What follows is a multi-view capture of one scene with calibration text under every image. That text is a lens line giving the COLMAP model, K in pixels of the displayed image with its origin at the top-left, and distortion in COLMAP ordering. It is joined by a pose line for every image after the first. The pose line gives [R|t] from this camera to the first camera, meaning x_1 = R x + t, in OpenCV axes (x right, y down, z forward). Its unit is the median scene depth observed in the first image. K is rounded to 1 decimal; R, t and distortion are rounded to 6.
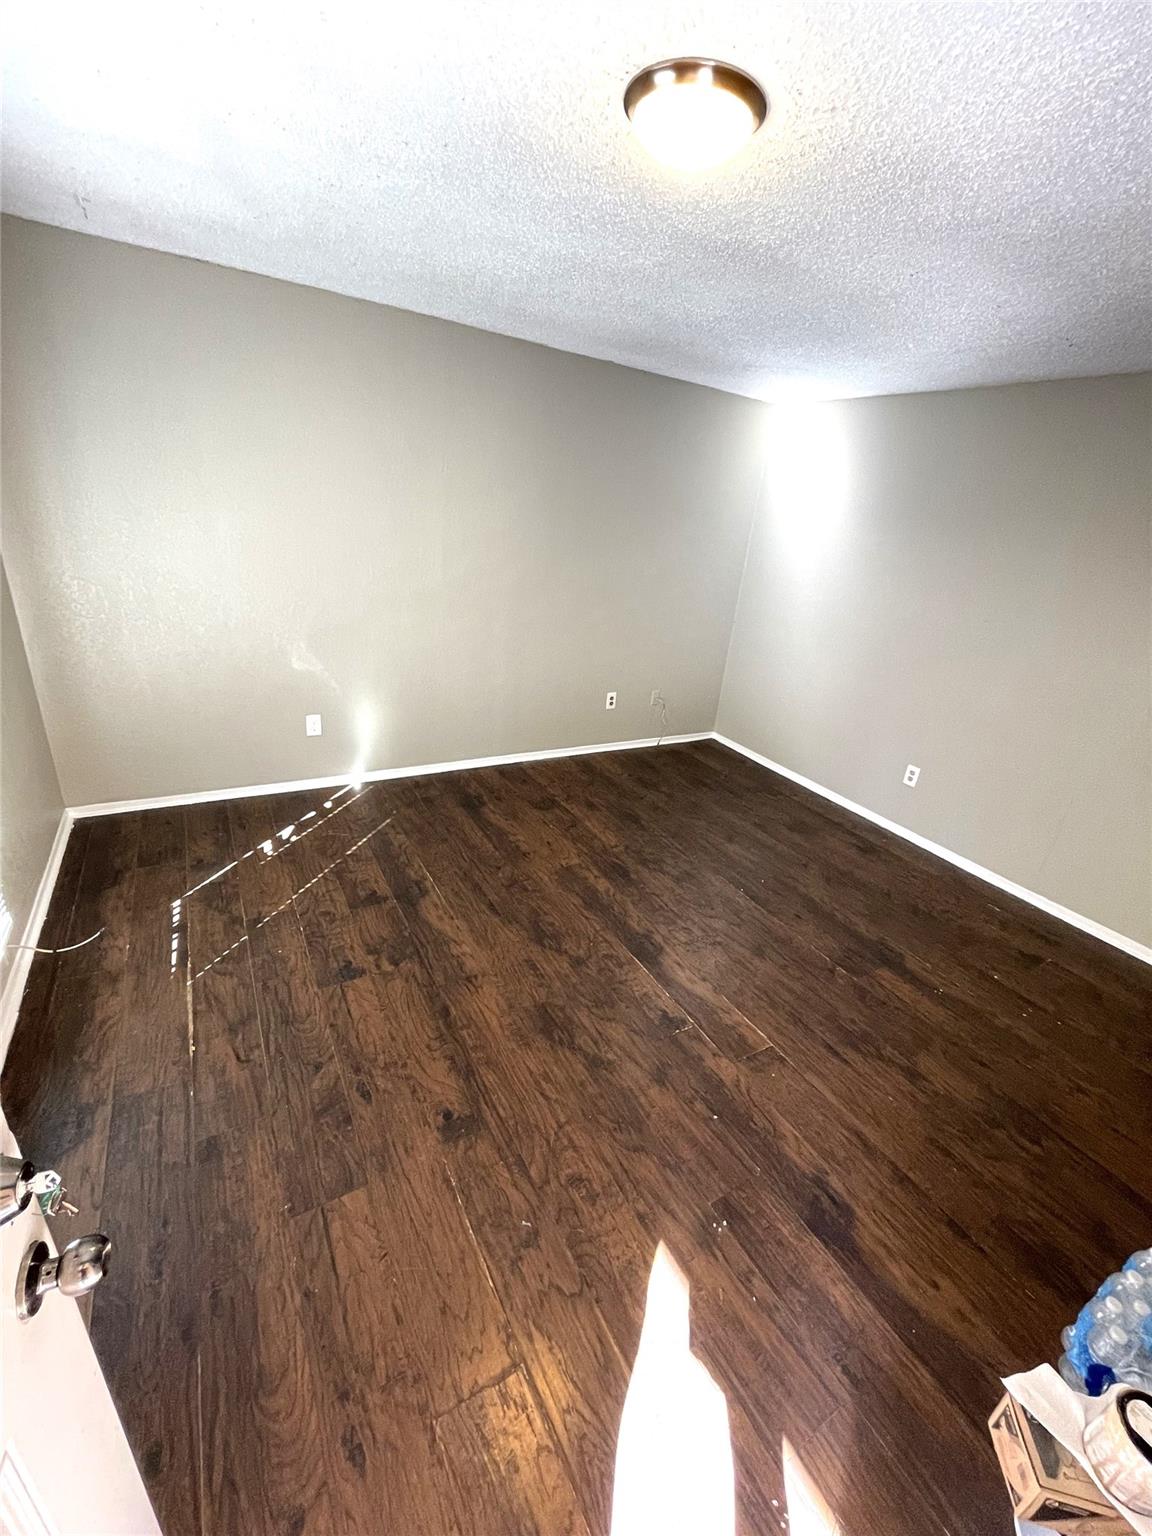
lens RADIAL K [[622.3, 0, 580.1], [0, 622.3, 767.7], [0, 0, 1]] dist [-0.001708, -0.000066]
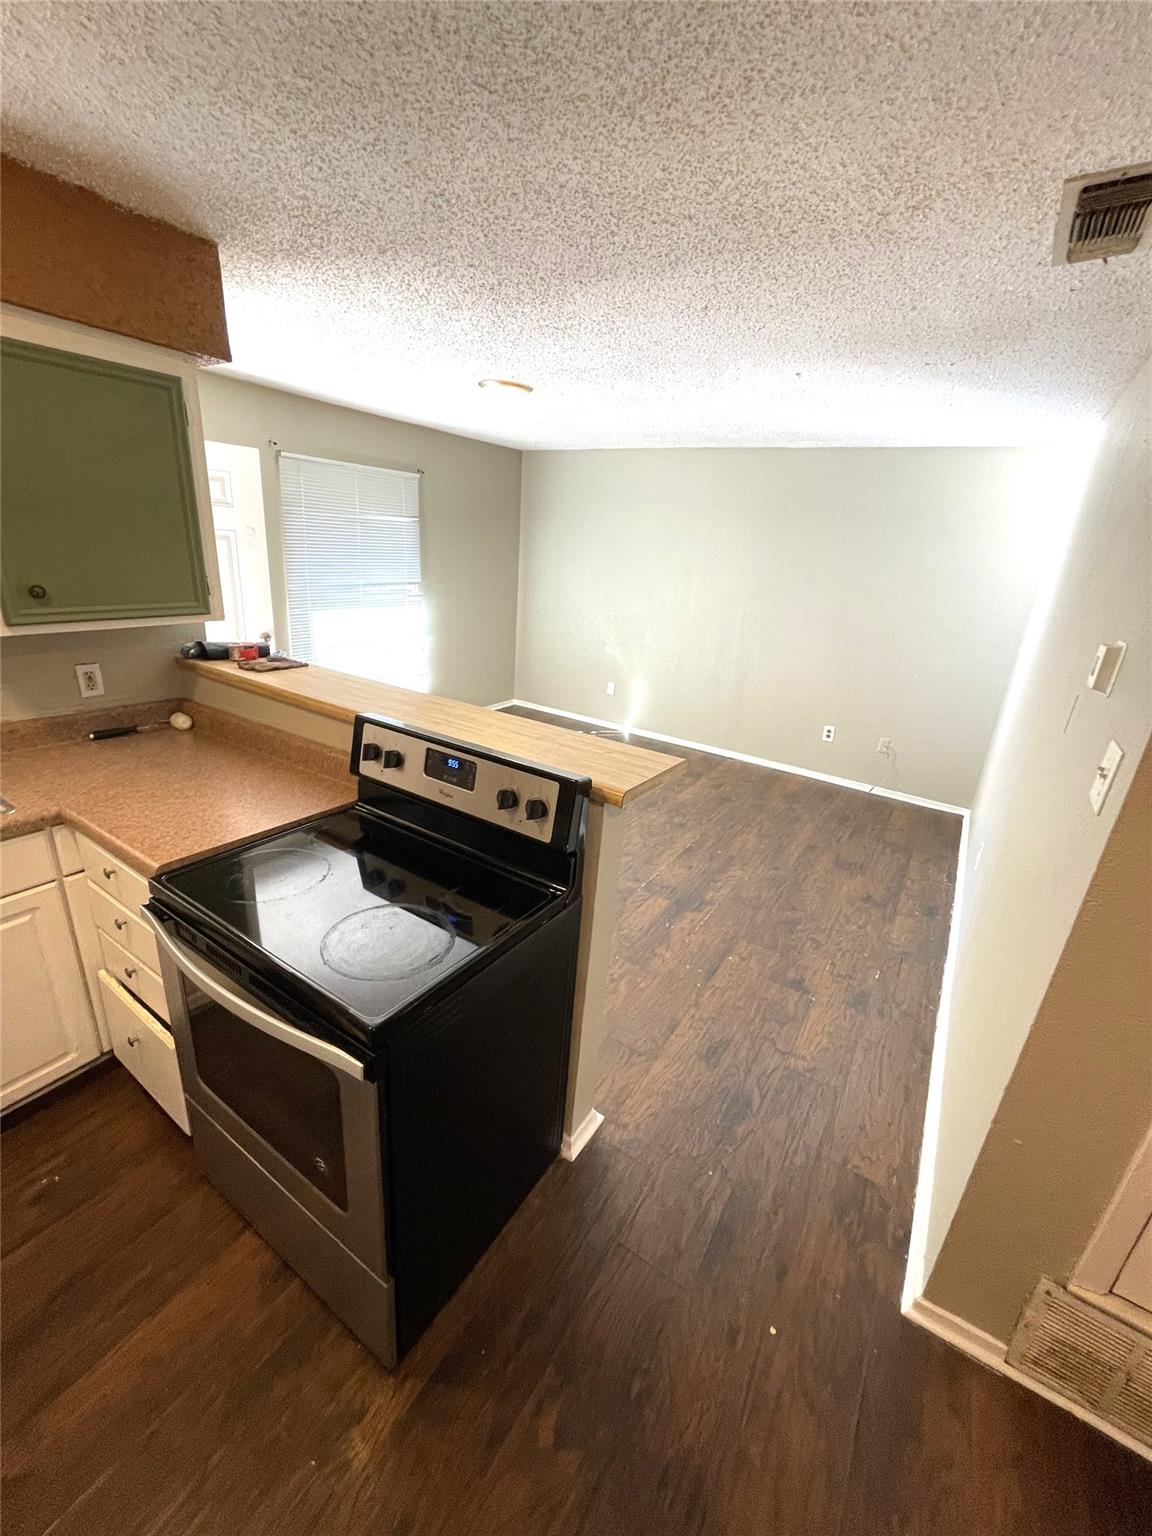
lens RADIAL K [[622.3, 0, 574.6], [0, 622.3, 767.8], [0, 0, 1]] dist [-0.001708, -0.000066]
pose [[0.444678, 0.241894, -0.862409, 0.986327], [-0.378896, 0.923252, 0.063592, 0.057389], [0.811603, 0.298485, 0.502202, 0.131034]]
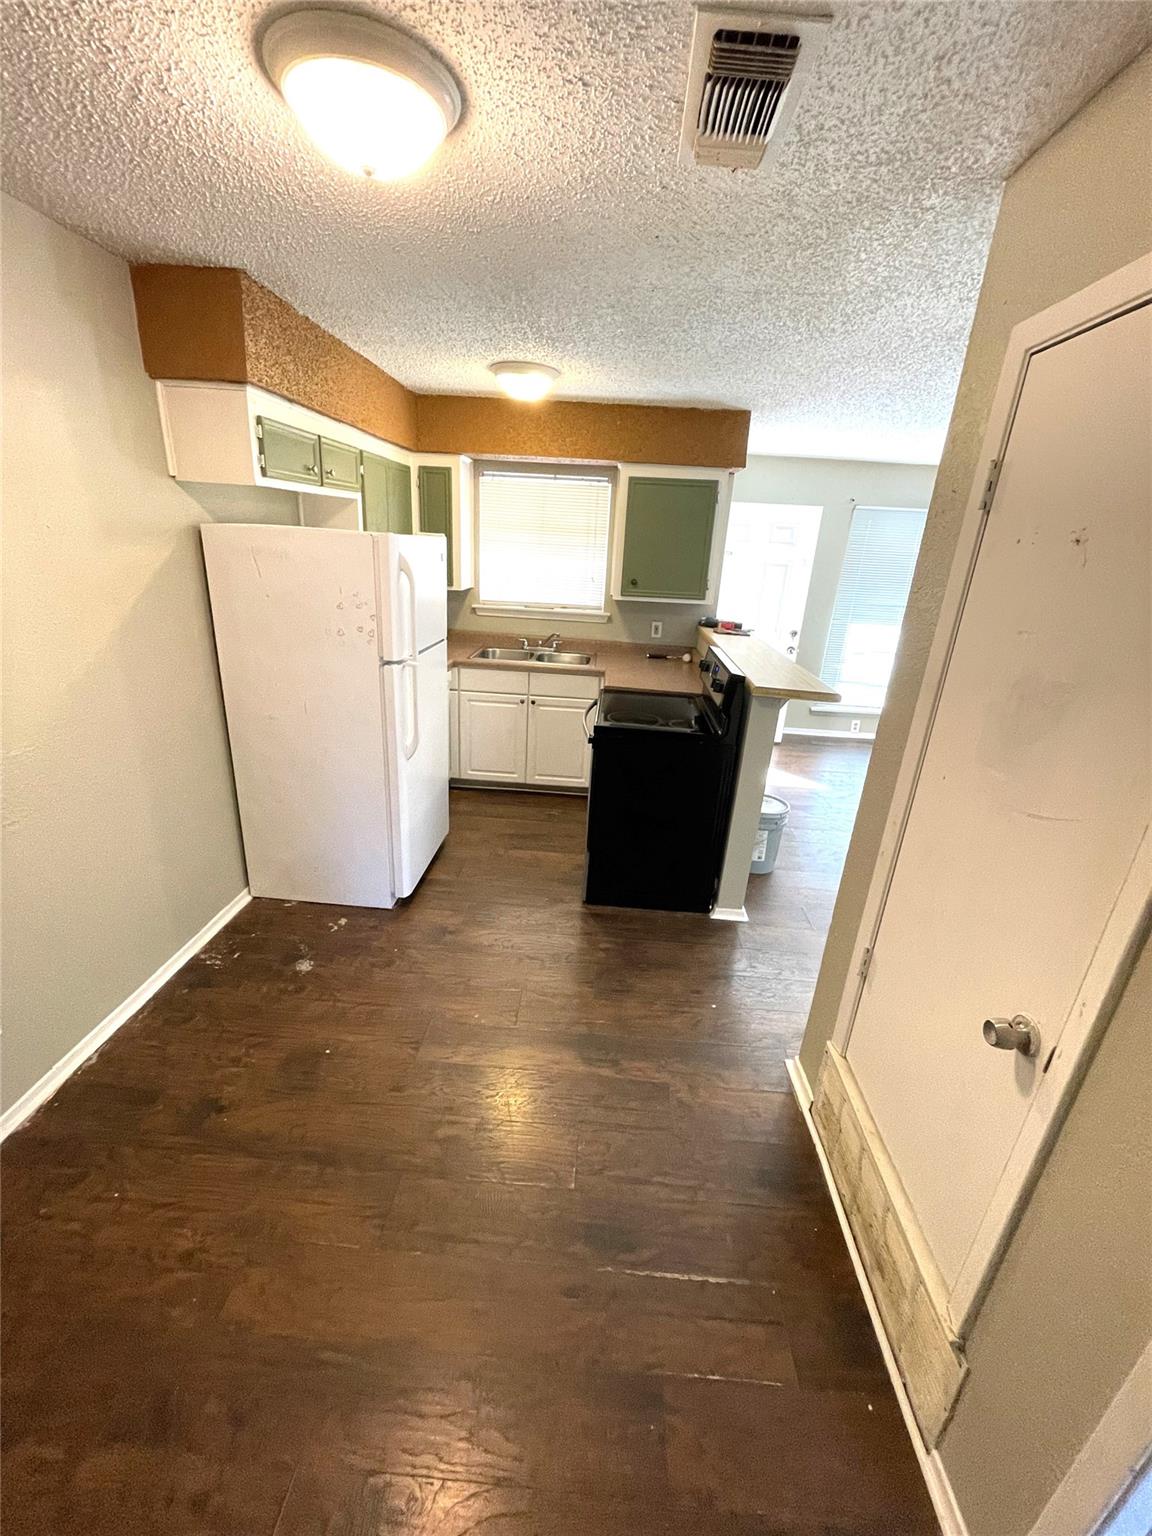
lens RADIAL K [[622.3, 0, 584.5], [0, 622.3, 767.8], [0, 0, 1]] dist [-0.001708, -0.000066]
pose [[-0.547110, 0.166062, -0.820423, 2.671589], [-0.425753, 0.788667, 0.443553, -0.518431], [0.720698, 0.591969, -0.360786, 1.871327]]
